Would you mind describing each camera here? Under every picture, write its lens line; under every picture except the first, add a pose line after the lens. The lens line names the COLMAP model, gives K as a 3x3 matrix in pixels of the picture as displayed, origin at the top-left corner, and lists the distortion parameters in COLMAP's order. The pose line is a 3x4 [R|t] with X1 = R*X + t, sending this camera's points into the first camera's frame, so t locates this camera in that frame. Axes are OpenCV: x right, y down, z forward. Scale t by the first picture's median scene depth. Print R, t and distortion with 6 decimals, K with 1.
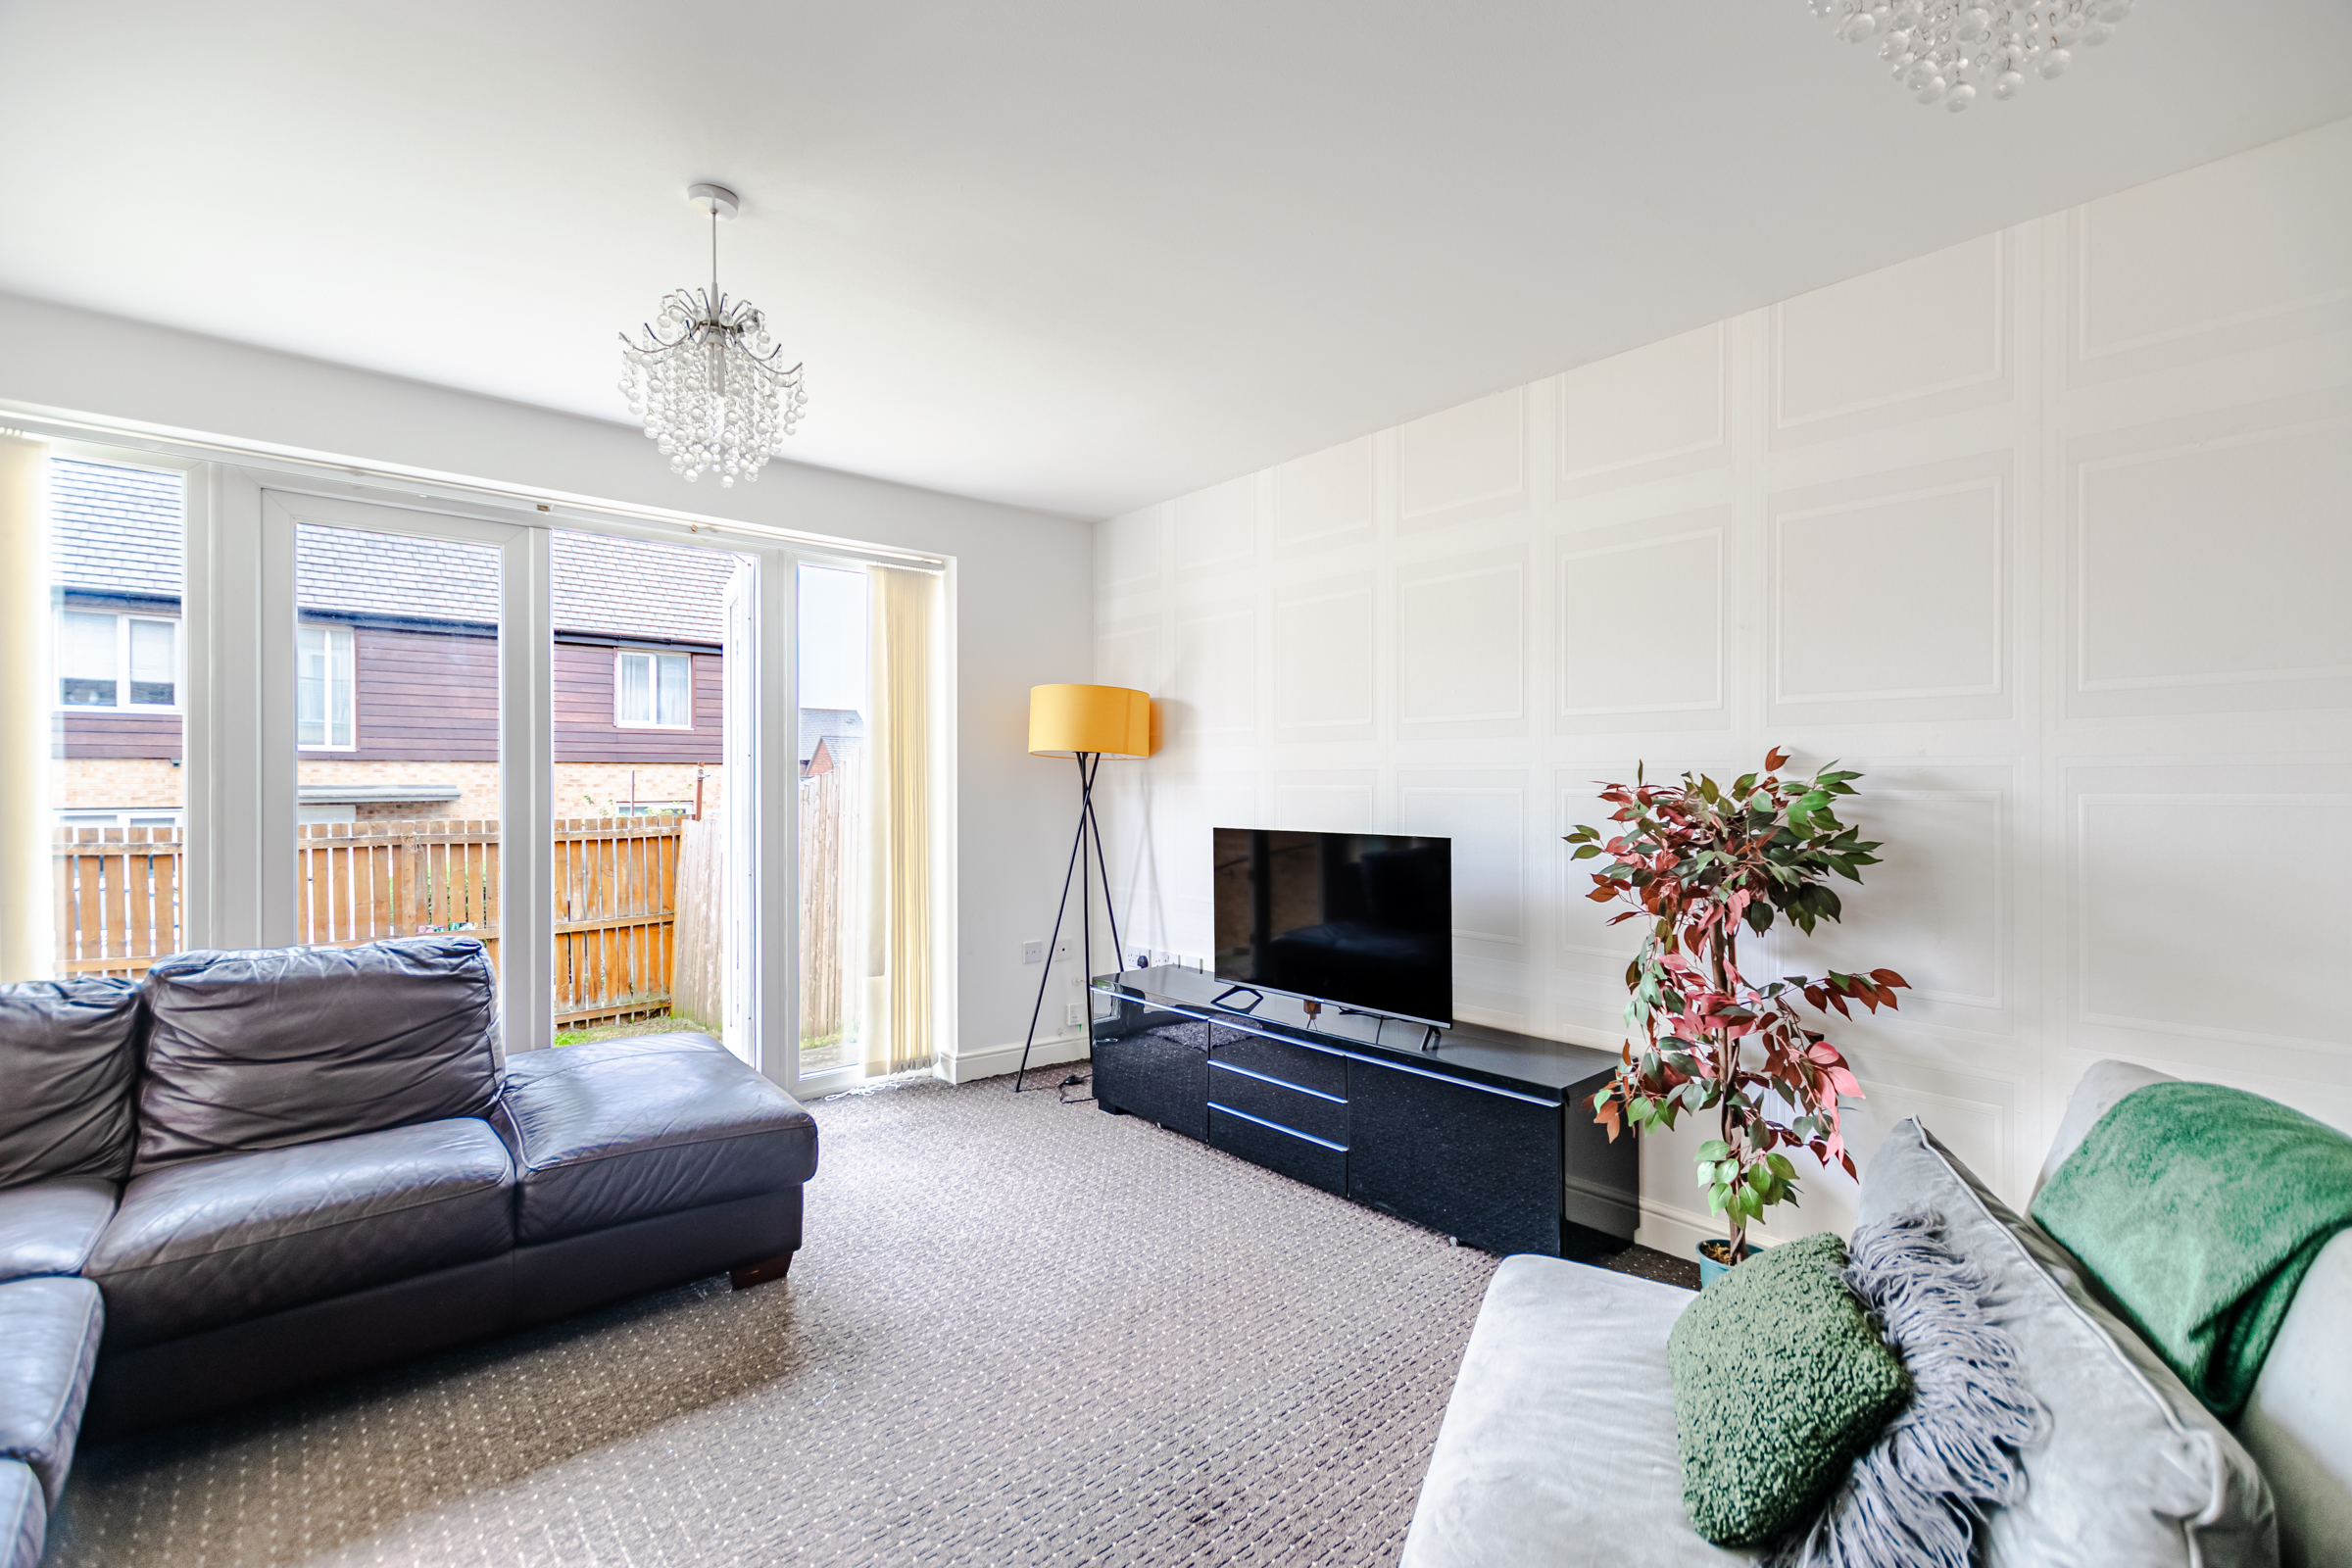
lens RADIAL K [[1023.7, 0, 1175.2], [0, 1023.7, 785.8], [0, 0, 1]] dist [0.000518, 0.000032]
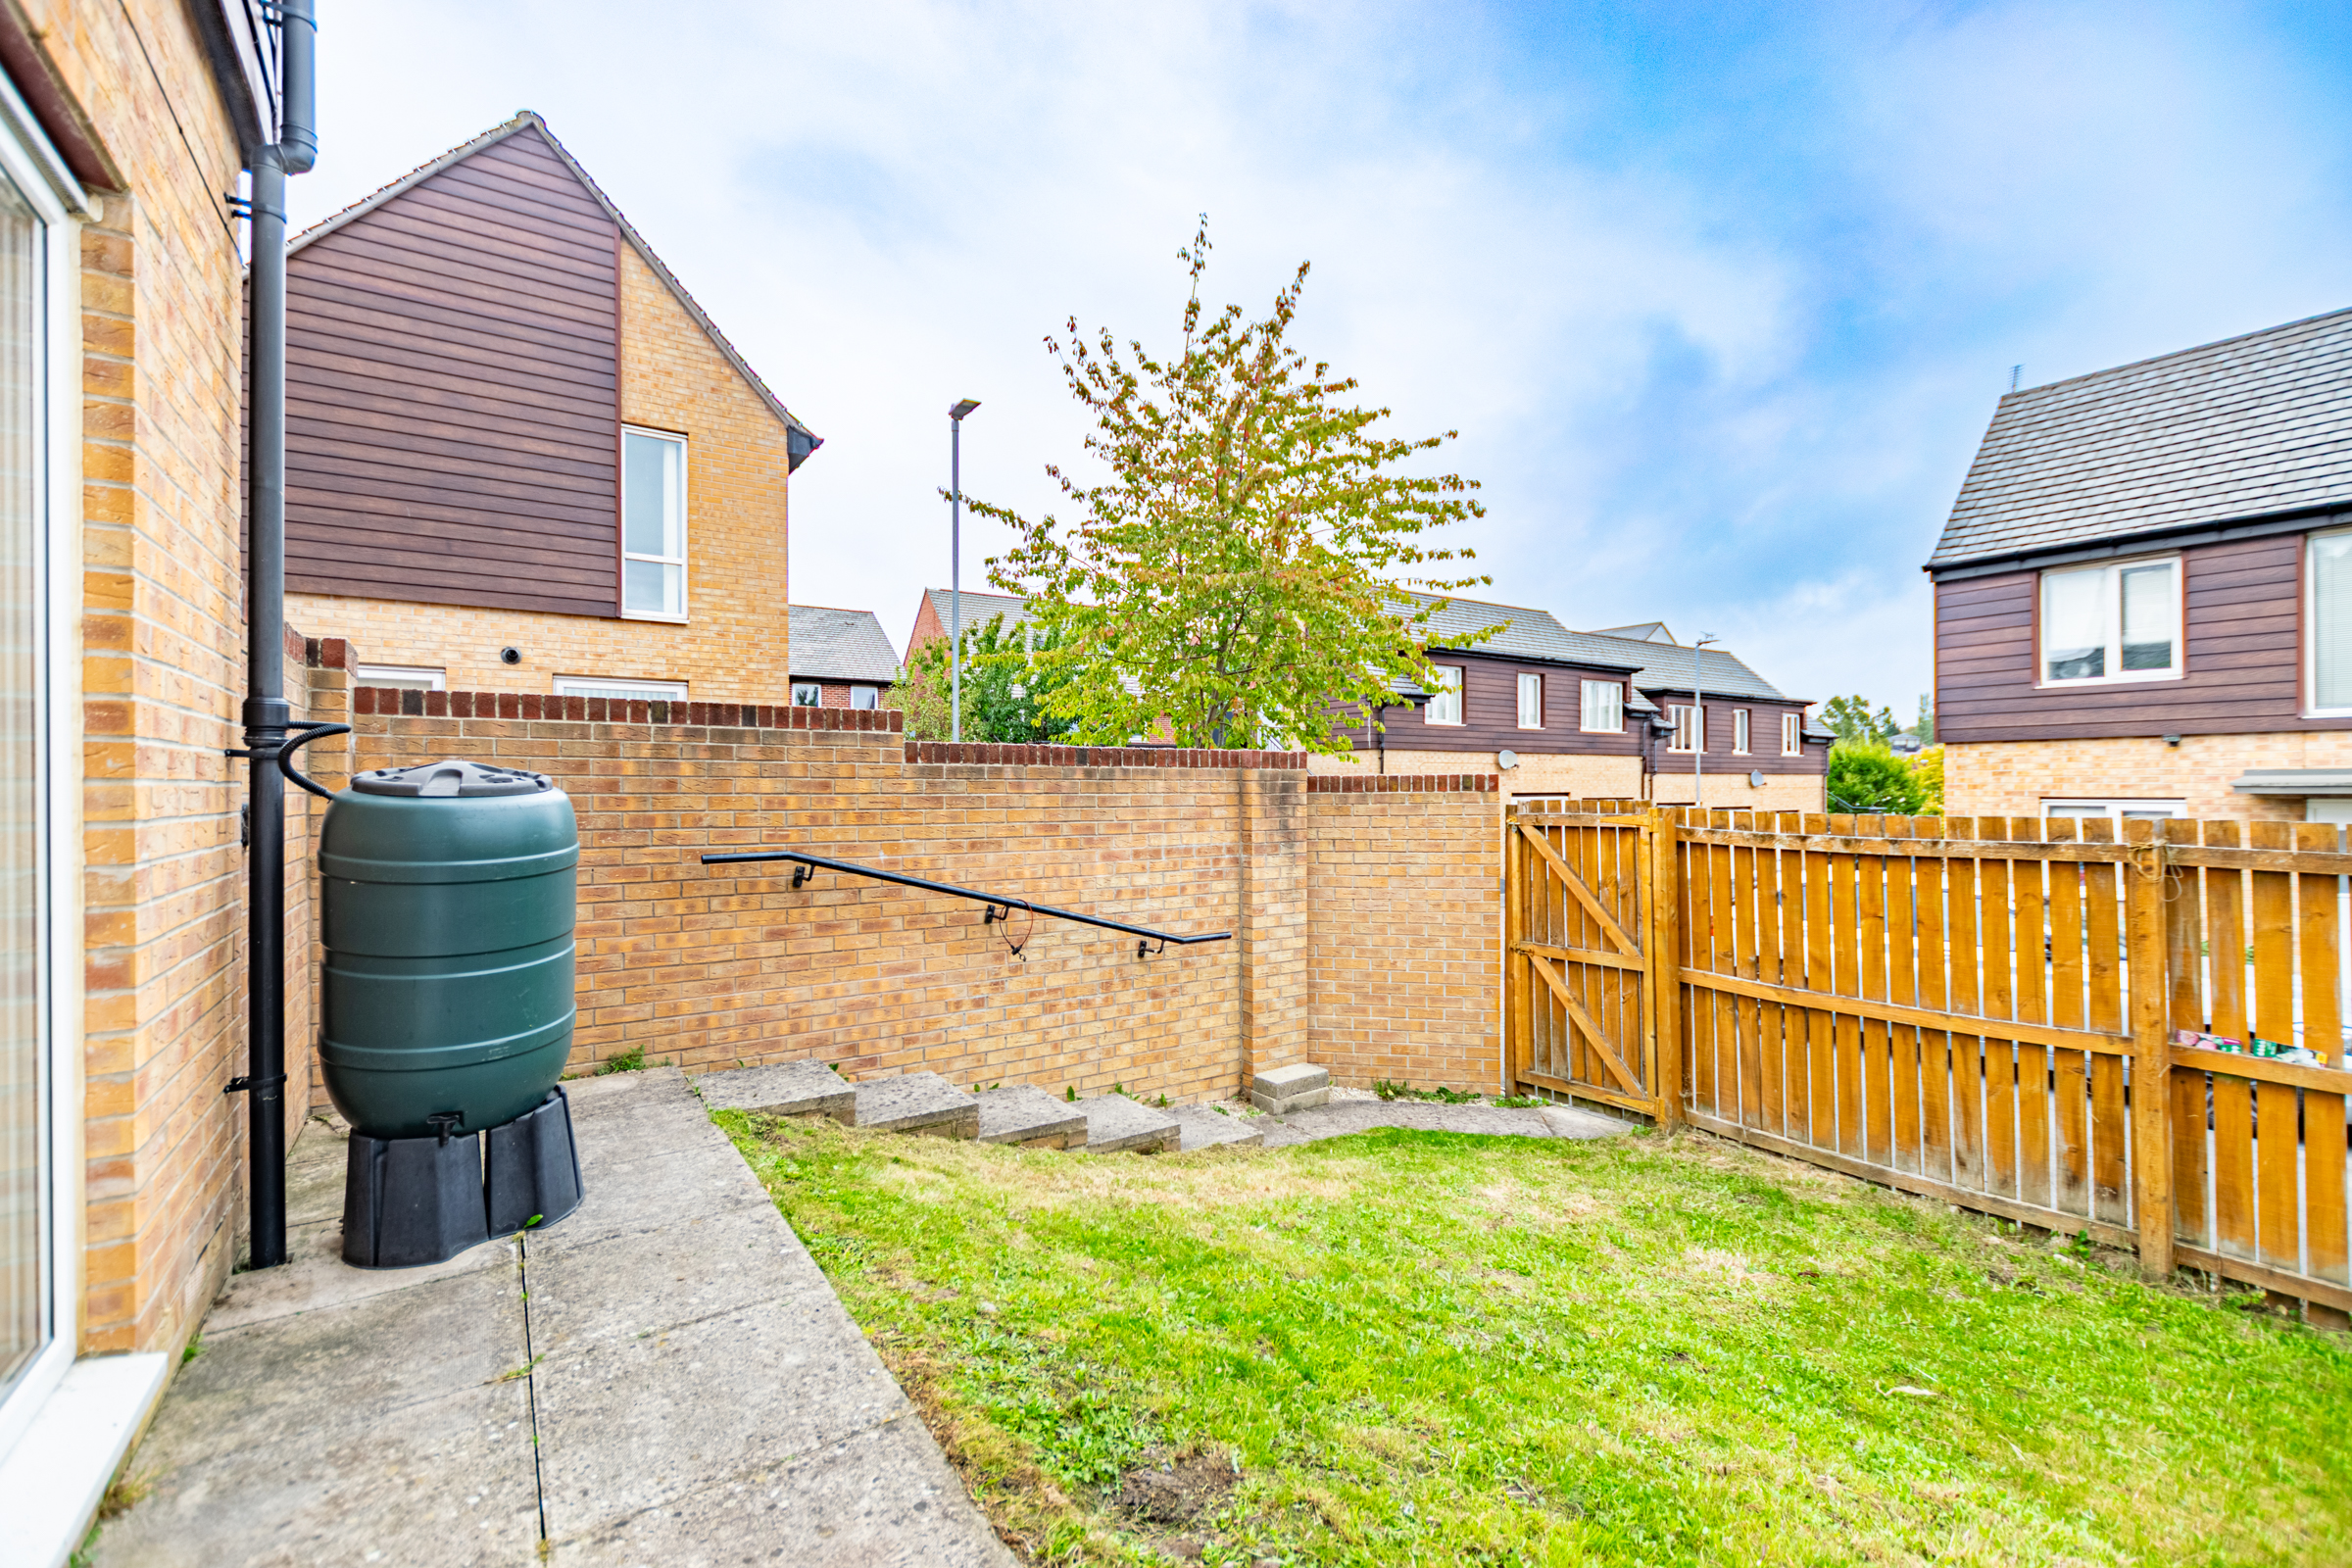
lens RADIAL K [[1023.7, 0, 1175.0], [0, 1023.7, 780.5], [0, 0, 1]] dist [0.000518, 0.000032]
pose [[-0.127922, -0.006896, -0.991760, -0.109249], [0.001902, 0.999972, -0.007199, 0.011255], [0.991782, -0.002808, -0.127905, 0.353416]]
